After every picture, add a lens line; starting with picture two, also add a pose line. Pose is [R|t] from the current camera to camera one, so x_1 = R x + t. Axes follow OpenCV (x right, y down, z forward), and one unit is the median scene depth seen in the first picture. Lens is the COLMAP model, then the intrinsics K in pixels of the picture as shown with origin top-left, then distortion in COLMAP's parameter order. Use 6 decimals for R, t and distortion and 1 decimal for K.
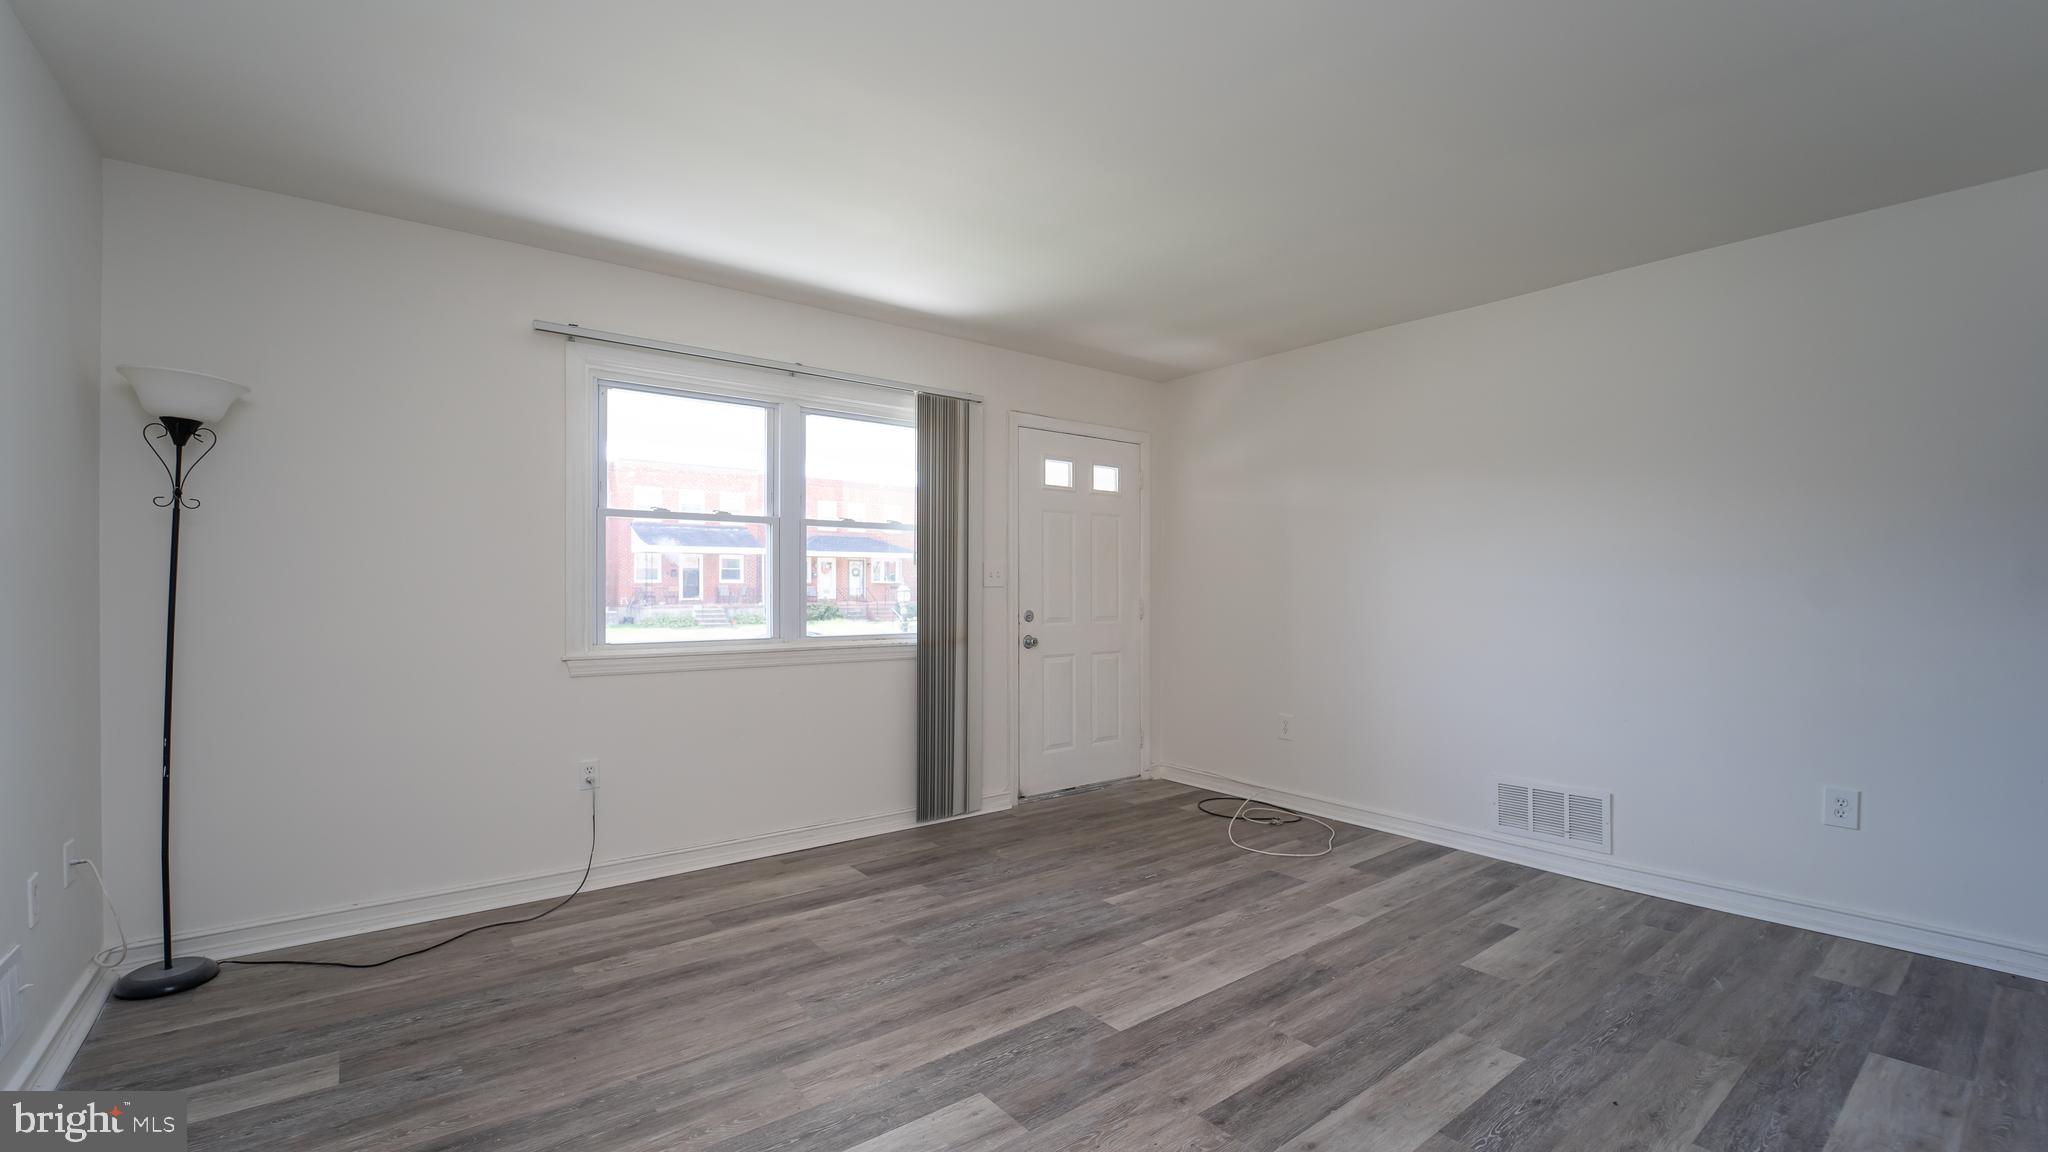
lens RADIAL K [[856.3, 0, 1020.2], [0, 856.3, 587.4], [0, 0, 1]] dist [-0.021078, -0.000149]
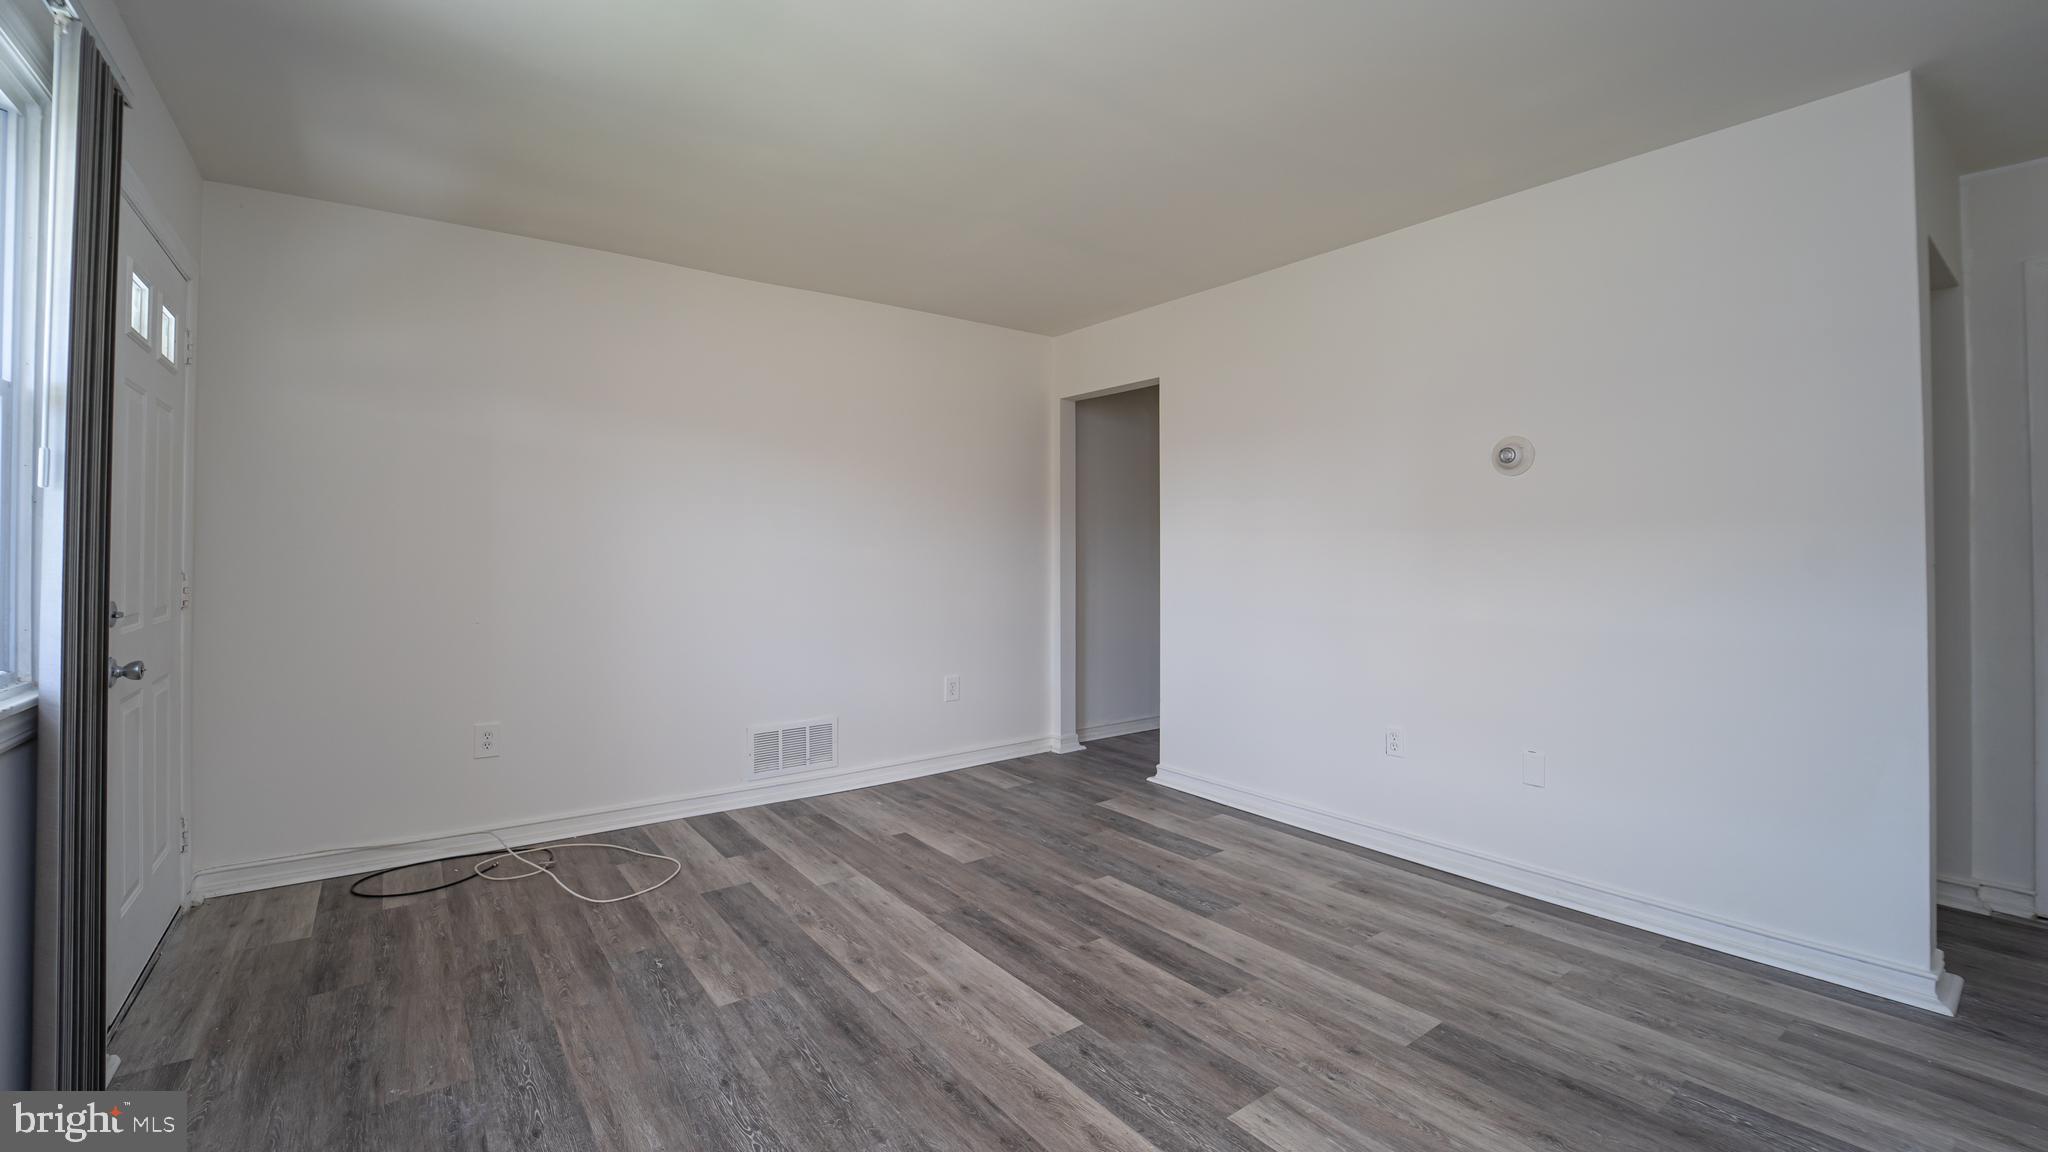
lens RADIAL K [[868.0, 0, 1032.0], [0, 868.0, 543.5], [0, 0, 1]] dist [-0.025236, -0.000593]
pose [[0.010486, 0.007551, 0.999917, -0.645596], [-0.000193, 0.999971, -0.007550, 0.001699], [-0.999945, -0.000114, 0.010487, 0.813845]]
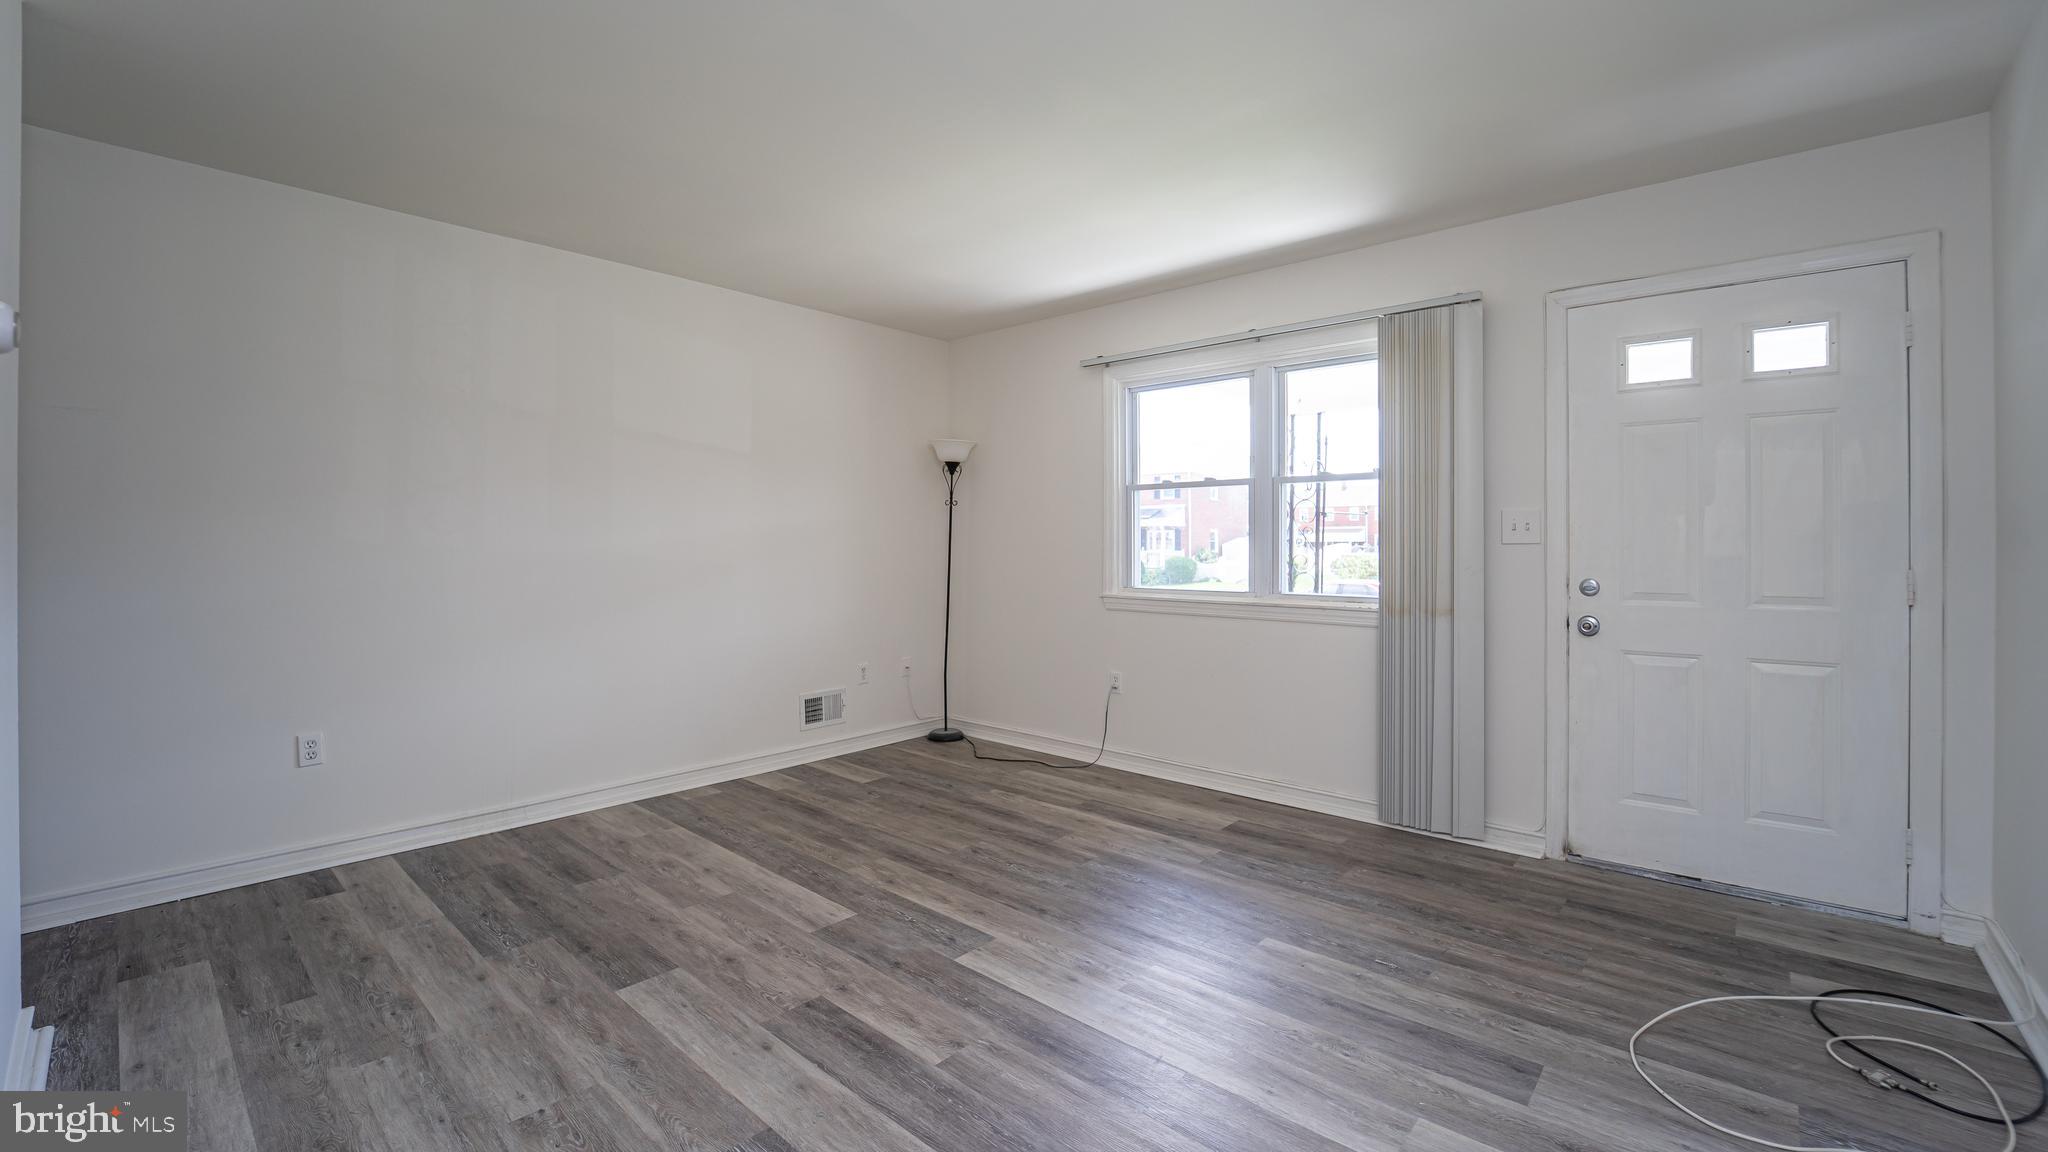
lens RADIAL K [[868.0, 0, 1032.0], [0, 868.0, 543.5], [0, 0, 1]] dist [-0.025236, -0.000593]
pose [[0.165067, -0.002482, -0.986279, 0.934309], [0.000169, 0.999997, -0.002488, 0.001305], [0.986282, 0.000244, 0.165067, 0.714051]]
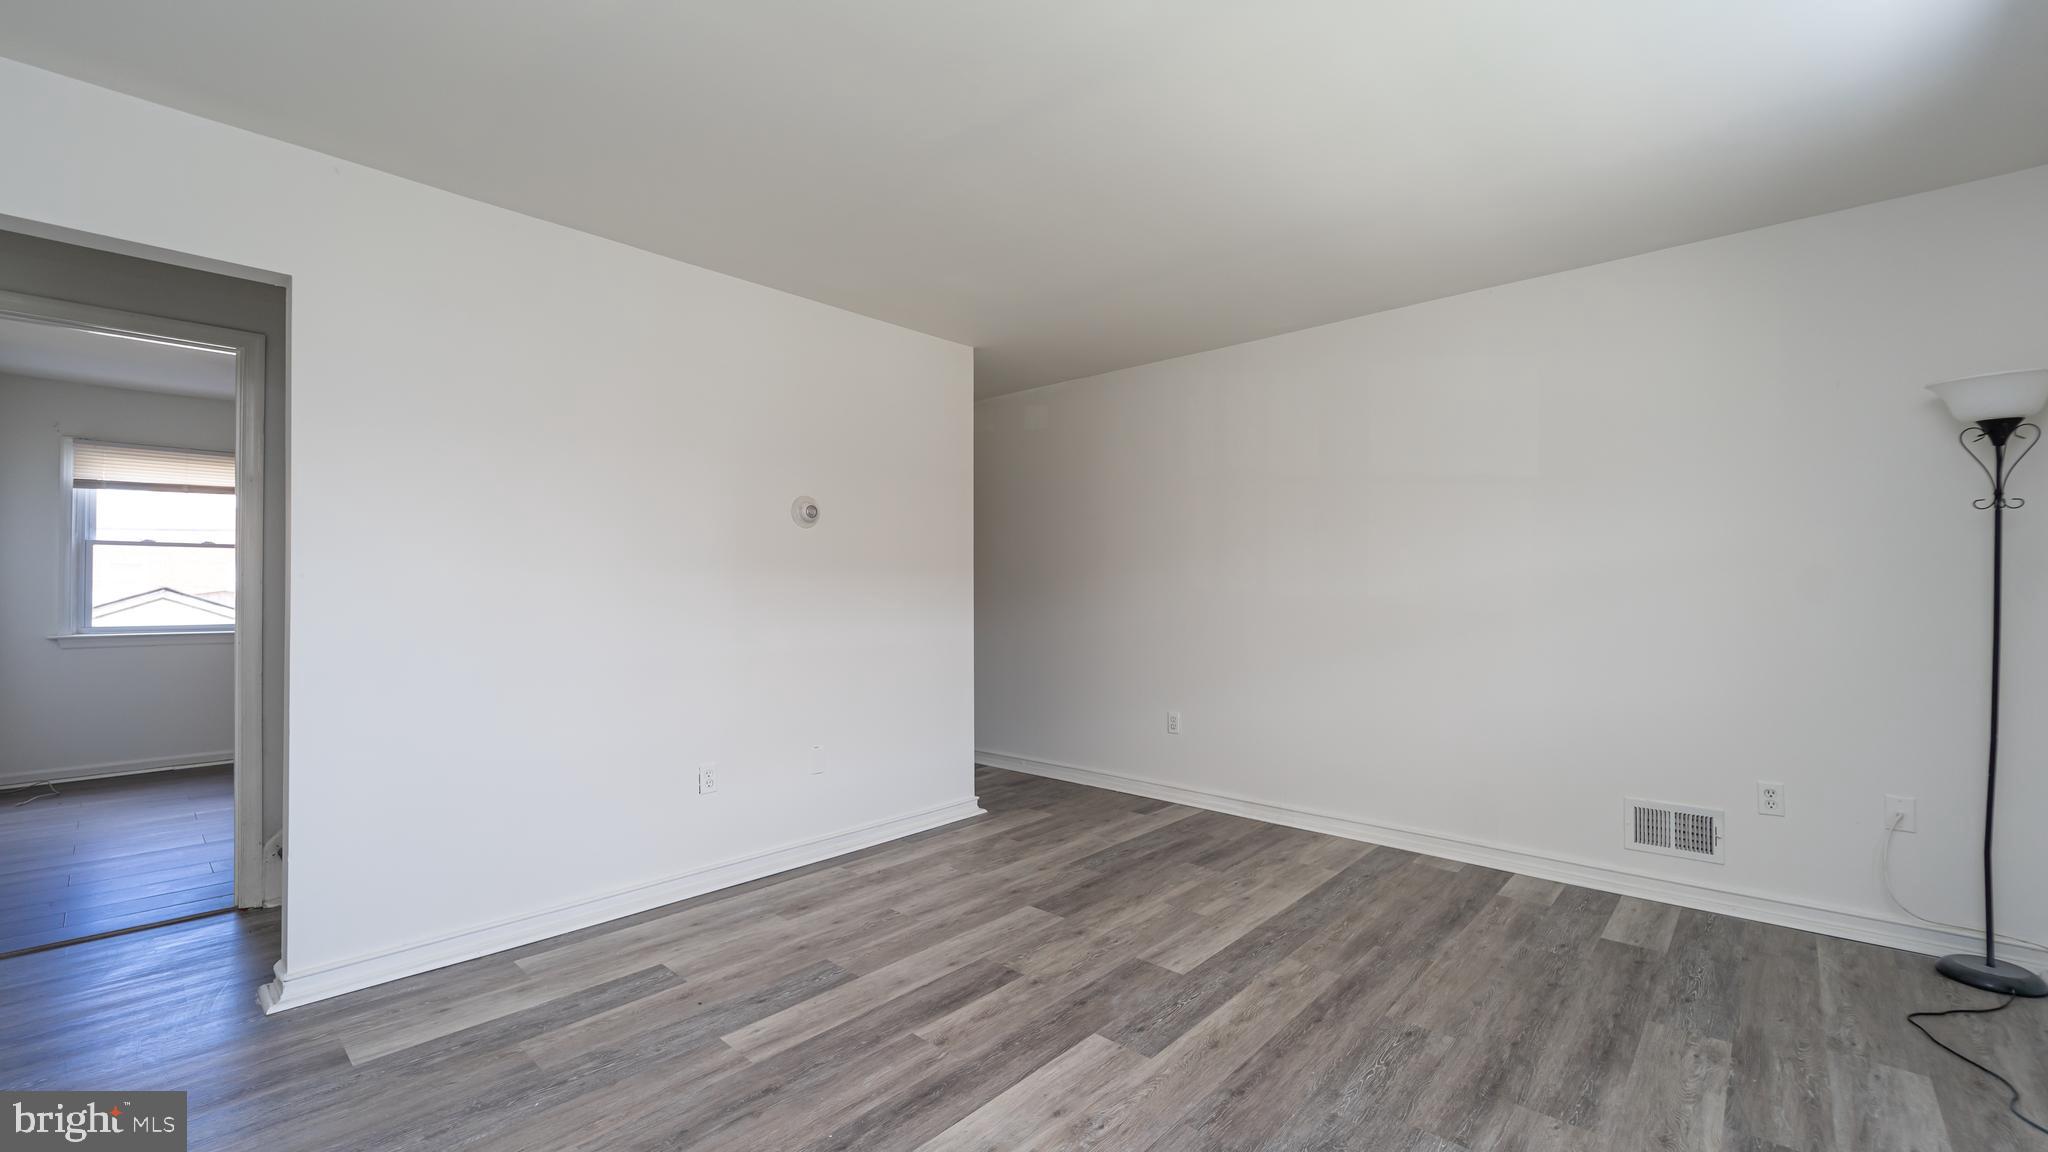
lens RADIAL K [[786.1, 0, 1006.4], [0, 786.1, 585.1], [0, 0, 1]] dist [0.000908, -0.000230]
pose [[-0.989338, -0.002053, -0.145625, 0.281116], [-0.001115, 0.999978, -0.006524, -0.009266], [0.145635, -0.006292, -0.989318, 1.495929]]
